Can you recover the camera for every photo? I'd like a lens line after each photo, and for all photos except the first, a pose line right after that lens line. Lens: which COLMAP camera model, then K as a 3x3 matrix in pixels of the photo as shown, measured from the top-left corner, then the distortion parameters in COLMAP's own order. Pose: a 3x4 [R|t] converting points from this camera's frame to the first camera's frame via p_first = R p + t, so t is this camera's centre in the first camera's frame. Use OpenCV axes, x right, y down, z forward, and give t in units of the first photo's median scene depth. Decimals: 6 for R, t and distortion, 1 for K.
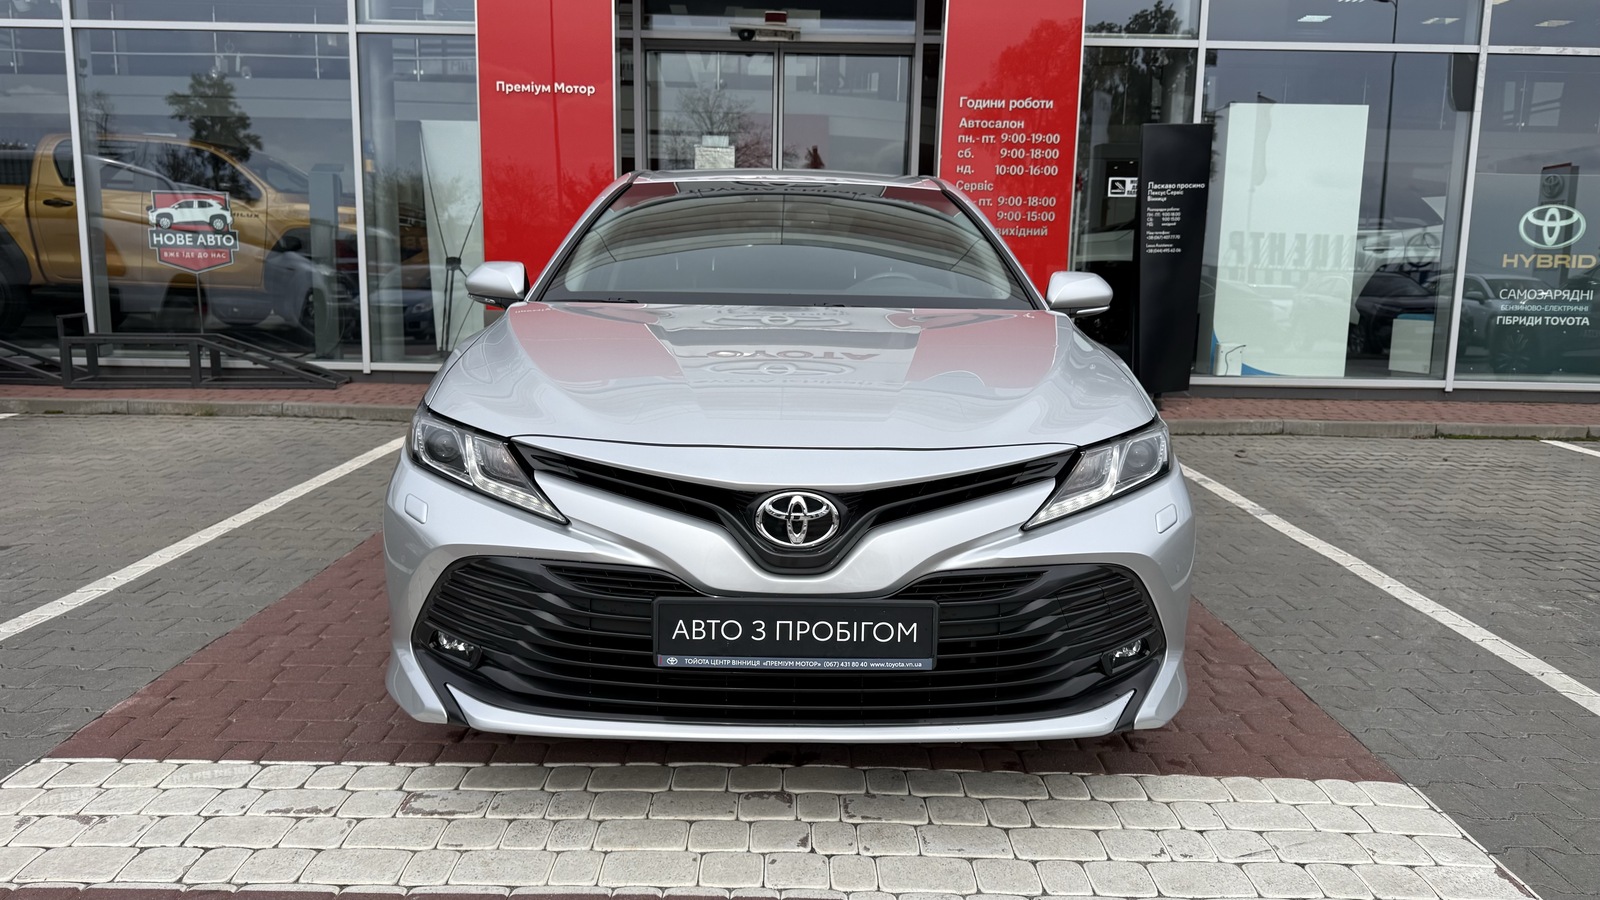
lens RADIAL K [[1136.0, 0, 795.8], [0, 1136.0, 451.4], [0, 0, 1]] dist [0.004261, -0.009382]
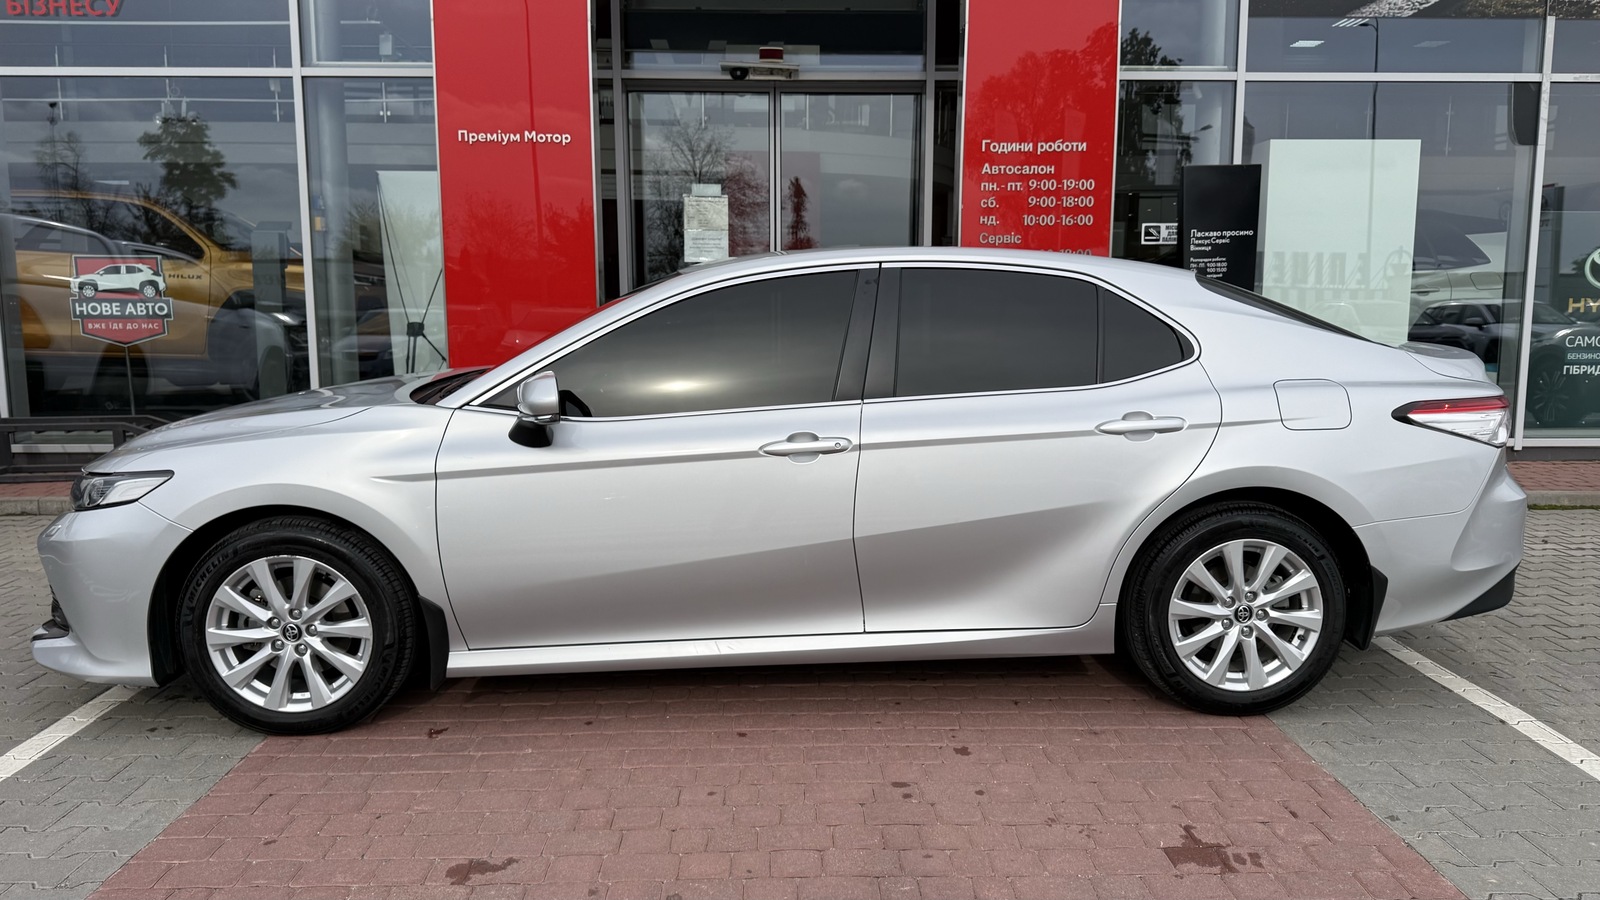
lens RADIAL K [[1134.4, 0, 805.3], [0, 1134.4, 446.4], [0, 0, 1]] dist [0.004048, -0.008954]
pose [[0.999556, -0.020802, 0.021321, -0.017116], [0.021371, 0.999413, -0.026773, -0.048508], [-0.020752, 0.027216, 0.999414, 0.114701]]
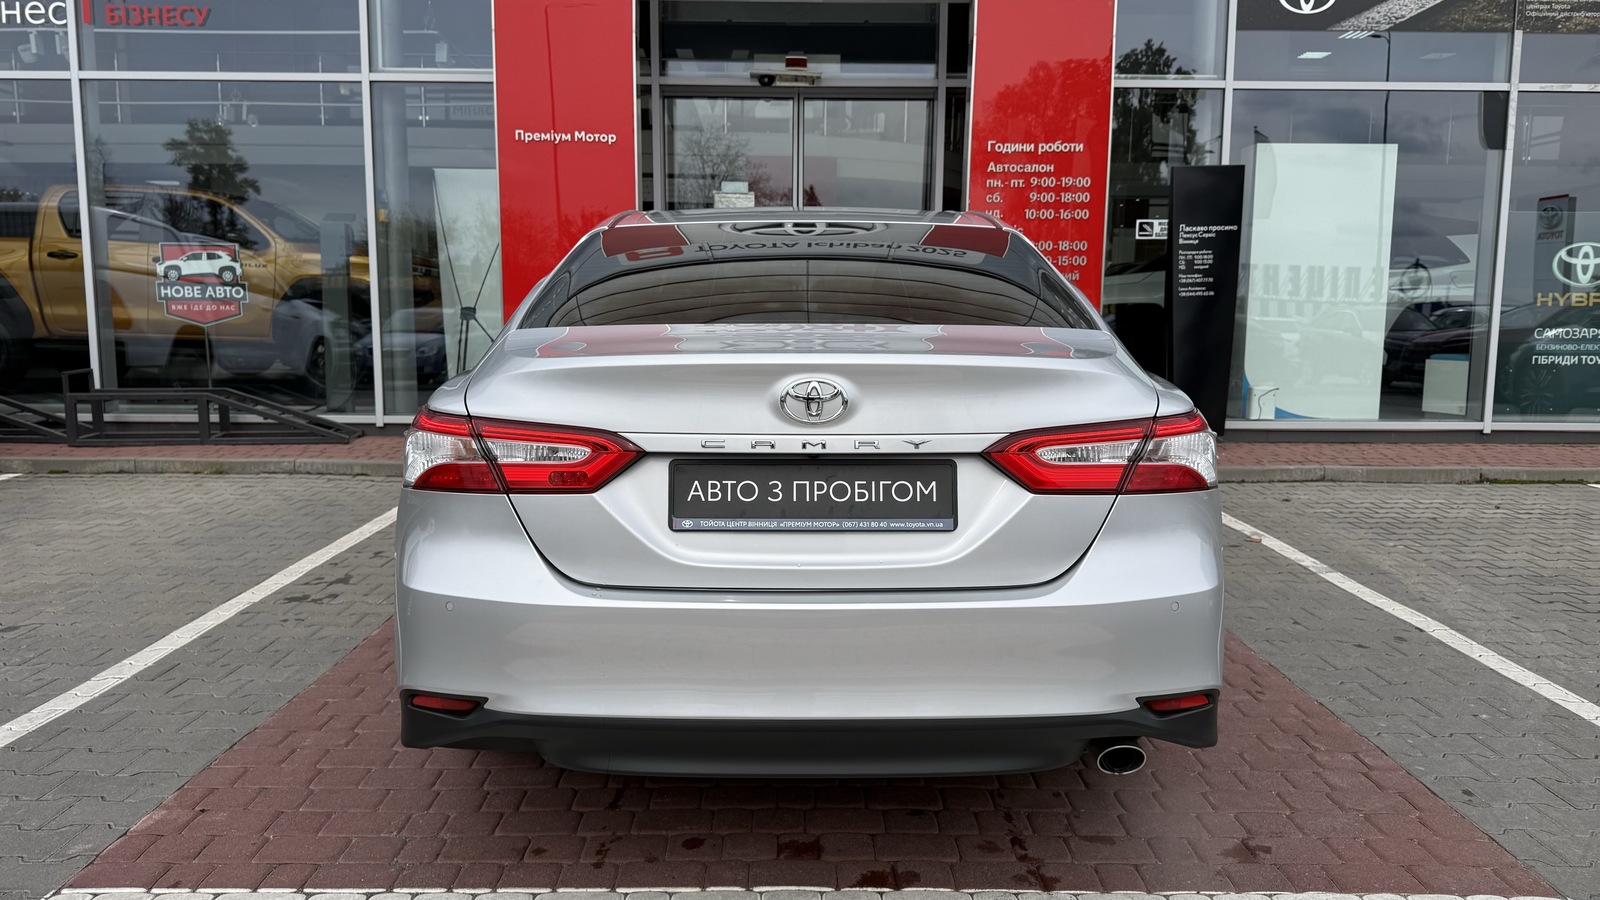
lens RADIAL K [[1136.0, 0, 795.8], [0, 1136.0, 451.4], [0, 0, 1]] dist [0.004261, -0.009382]
pose [[0.999937, -0.010767, 0.003231, -0.026113], [0.010862, 0.999455, -0.031182, -0.014592], [-0.002893, 0.031216, 0.999508, 0.027456]]
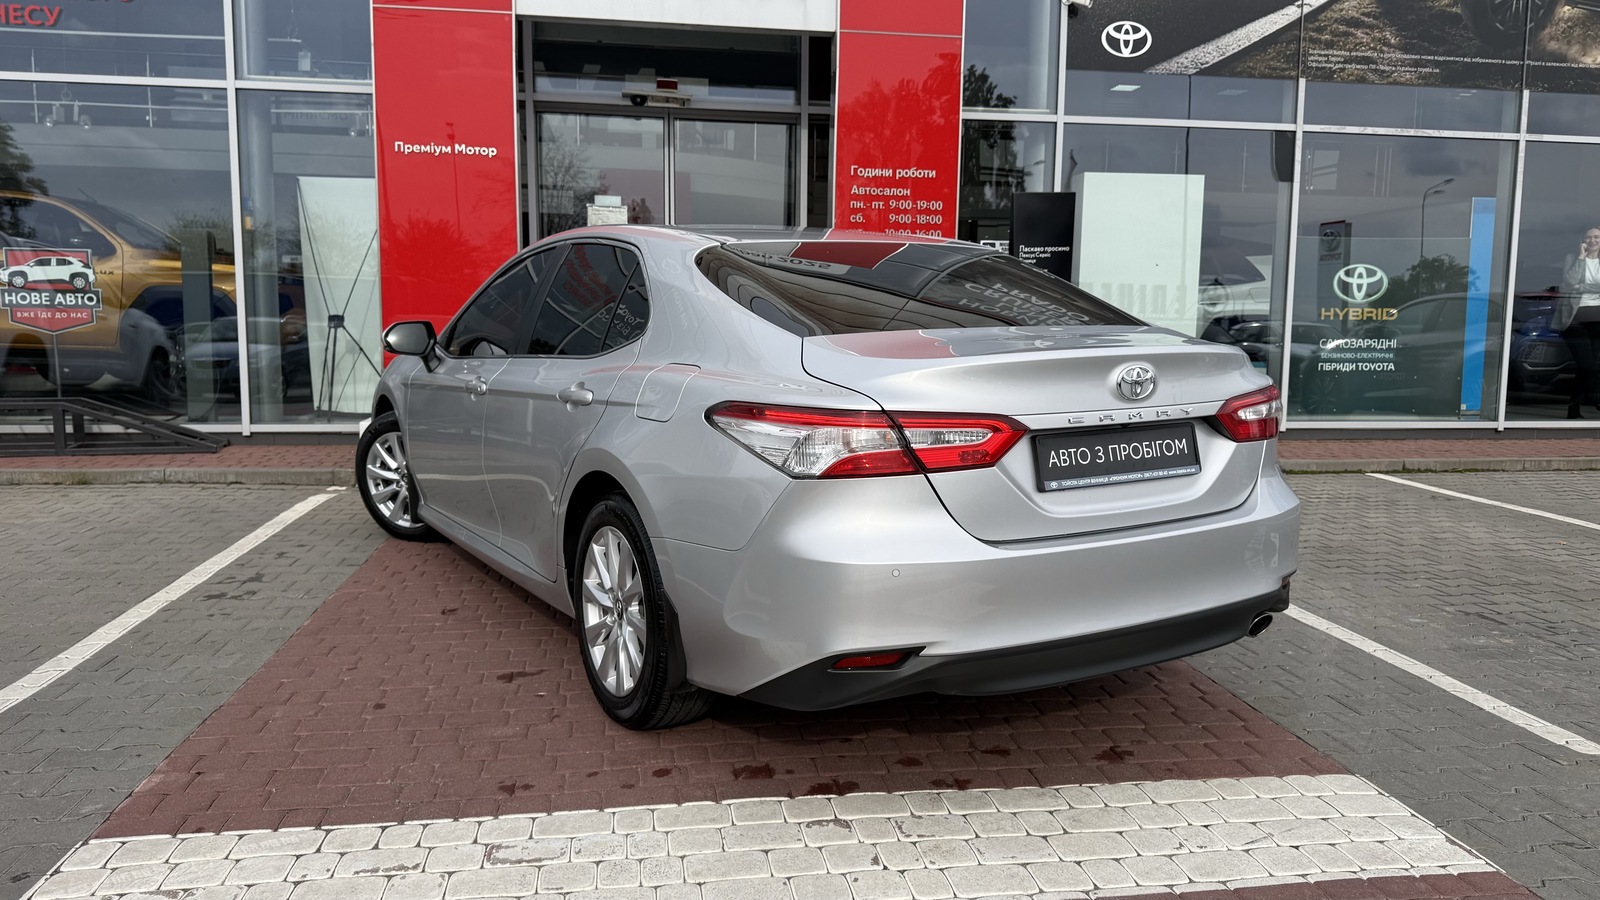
lens RADIAL K [[1138.8, 0, 800.0], [0, 1138.8, 450.0], [0, 0, 1]] dist [0.000345, -0.004823]
pose [[0.988346, -0.022994, 0.150477, -0.064726], [0.029505, 0.998716, -0.041179, -0.003178], [-0.149337, 0.045139, 0.987756, -0.028553]]
